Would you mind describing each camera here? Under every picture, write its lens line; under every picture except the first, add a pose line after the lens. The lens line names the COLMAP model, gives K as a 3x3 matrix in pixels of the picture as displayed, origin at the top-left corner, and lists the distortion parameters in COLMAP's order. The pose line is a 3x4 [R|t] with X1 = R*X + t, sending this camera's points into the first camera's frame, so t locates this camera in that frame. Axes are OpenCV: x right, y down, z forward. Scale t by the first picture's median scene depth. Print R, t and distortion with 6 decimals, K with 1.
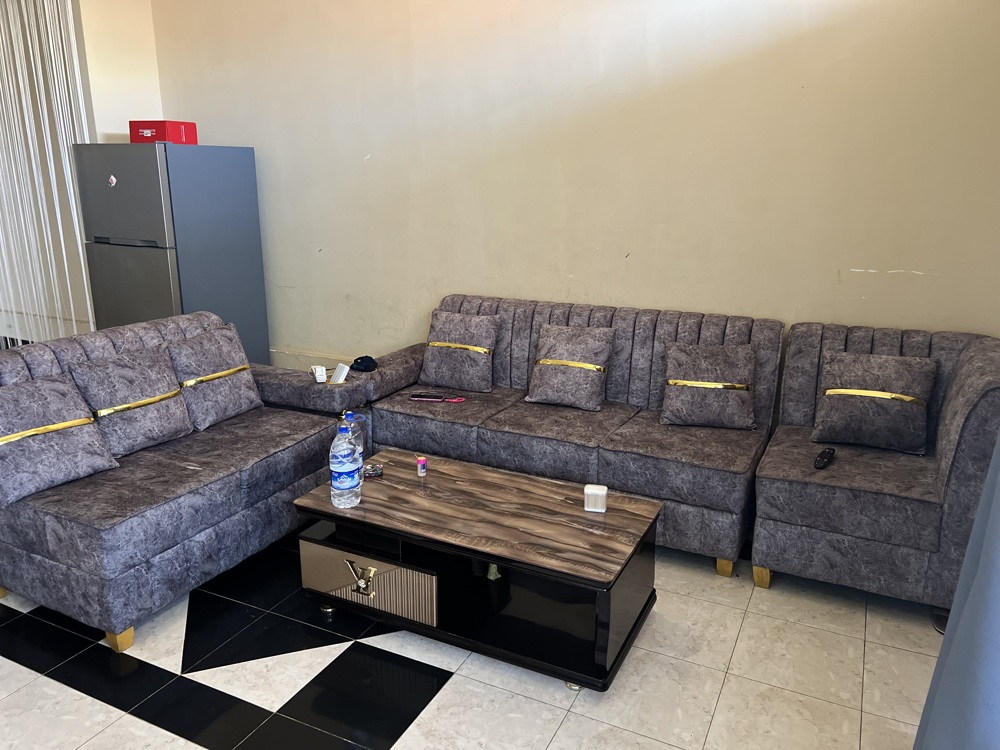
lens RADIAL K [[750.4, 0, 503.4], [0, 750.4, 372.2], [0, 0, 1]] dist [0.072060, -0.086420]
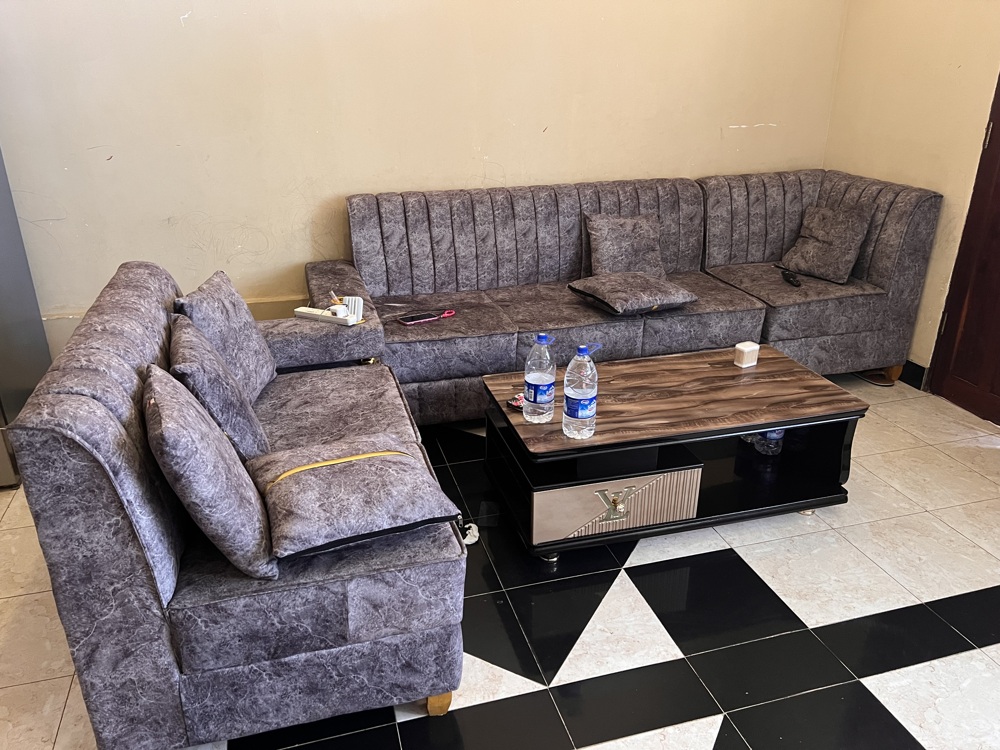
lens RADIAL K [[750.2, 0, 486.9], [0, 750.2, 380.1], [0, 0, 1]] dist [0.080909, -0.158726]
pose [[0.741844, -0.271937, 0.612958, -0.778002], [0.180506, 0.961323, 0.208026, -0.082918], [-0.645821, -0.043680, 0.762238, 0.395726]]
